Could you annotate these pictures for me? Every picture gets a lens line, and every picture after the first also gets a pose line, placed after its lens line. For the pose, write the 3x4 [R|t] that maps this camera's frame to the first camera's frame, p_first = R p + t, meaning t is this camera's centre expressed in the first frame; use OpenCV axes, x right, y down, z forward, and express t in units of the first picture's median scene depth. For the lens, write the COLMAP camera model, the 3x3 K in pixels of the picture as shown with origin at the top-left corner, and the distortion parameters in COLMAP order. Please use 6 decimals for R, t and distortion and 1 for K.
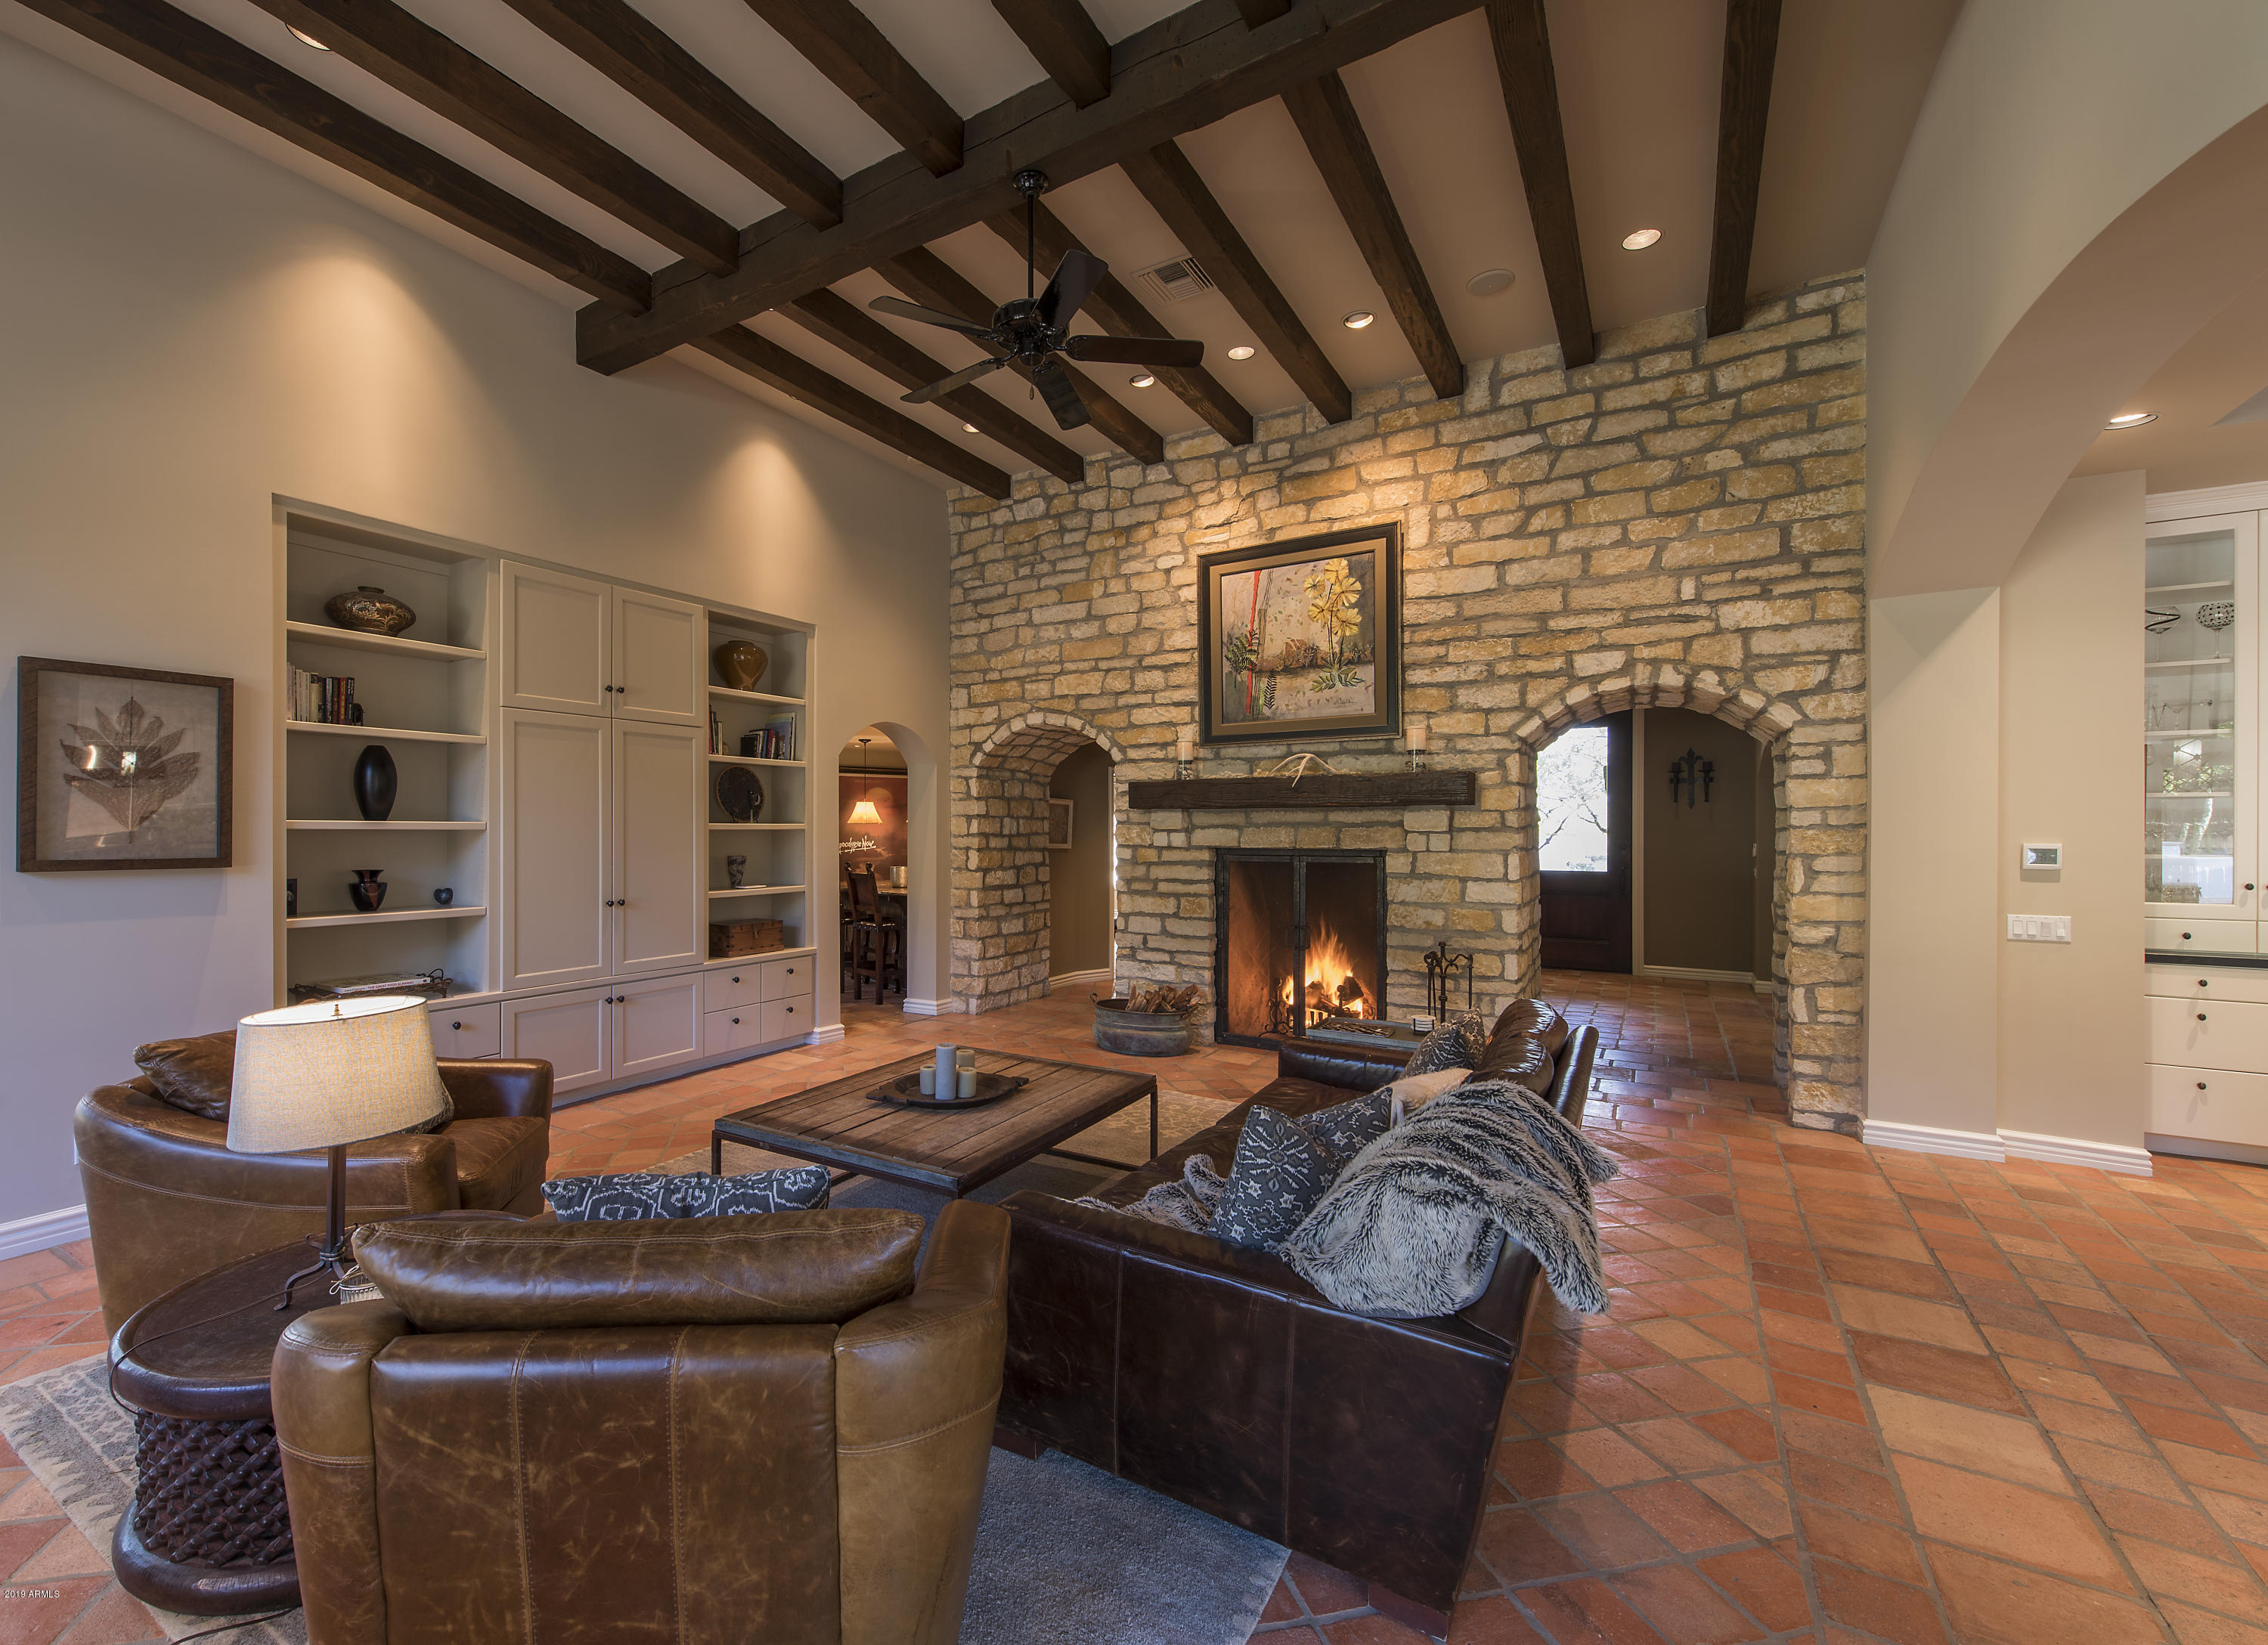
lens RADIAL K [[950.2, 0, 1050.7], [0, 950.2, 828.7], [0, 0, 1]] dist [0.023222, 0.000029]
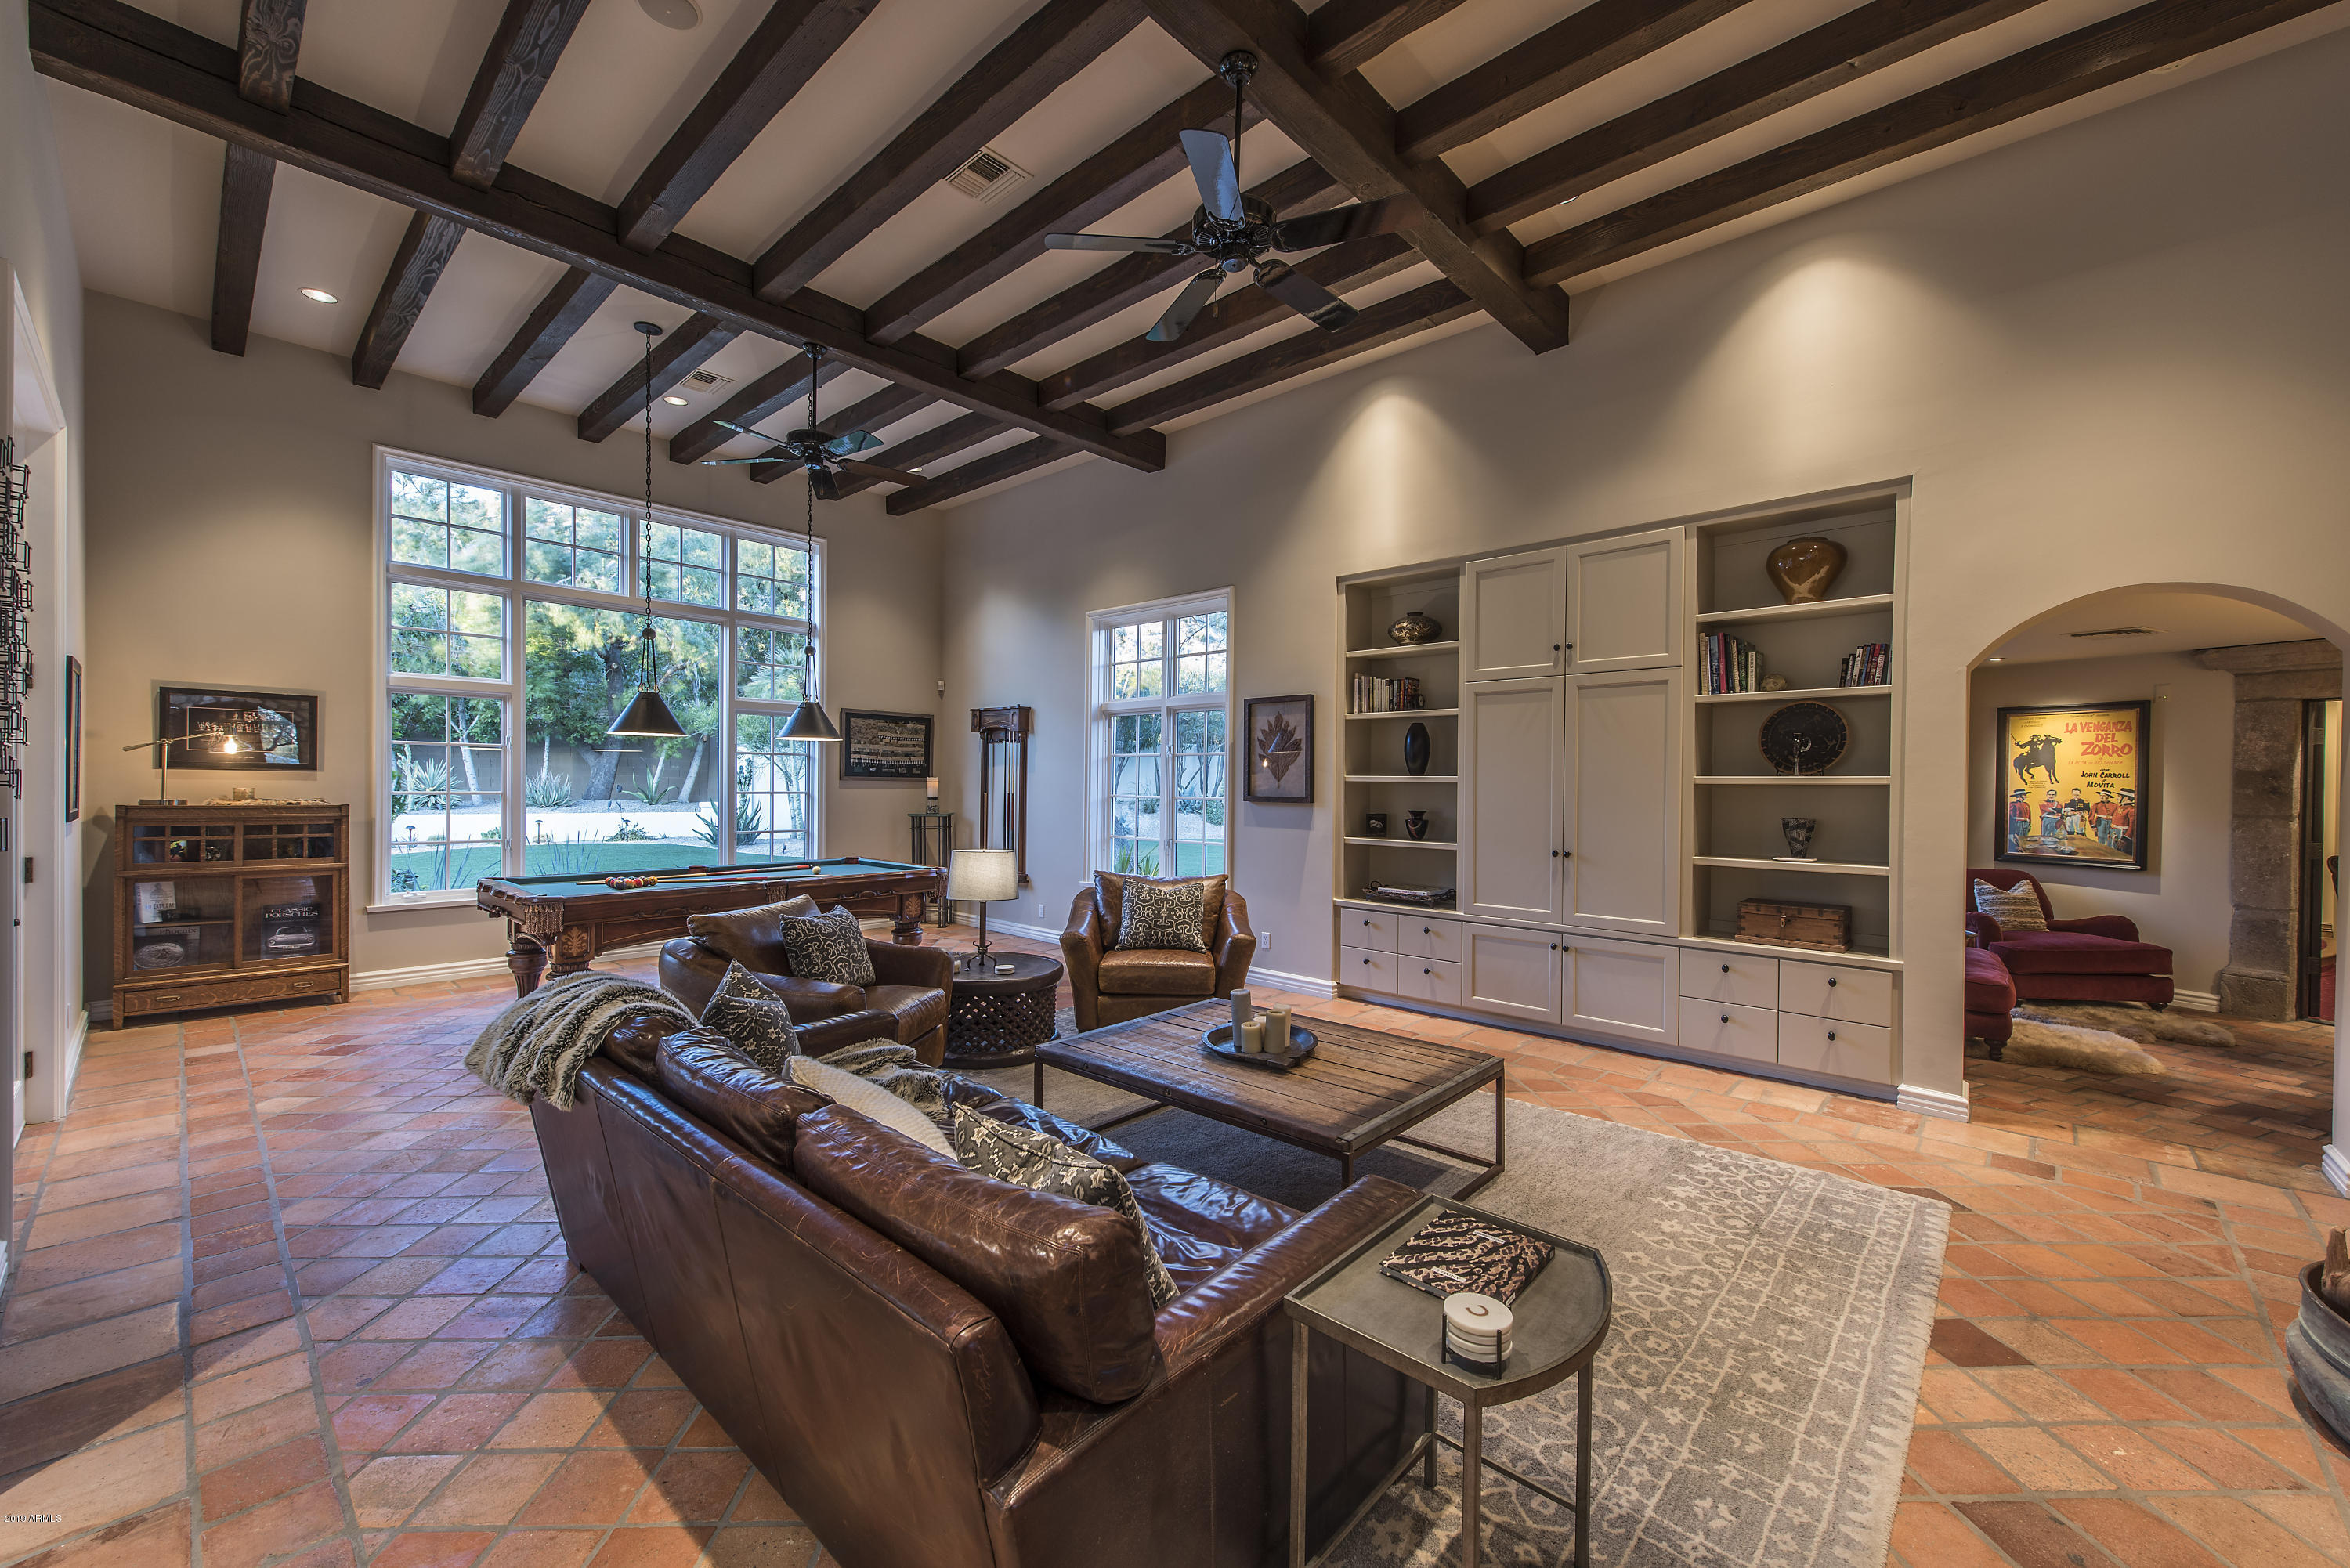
lens RADIAL K [[918.7, 0, 1184.7], [0, 918.7, 790.7], [0, 0, 1]] dist [0.000839, 0.000114]
pose [[-0.171025, 0.005998, -0.985248, 0.535001], [-0.007443, 0.999945, 0.007379, 0.005028], [0.985239, 0.008596, -0.170971, 0.693824]]
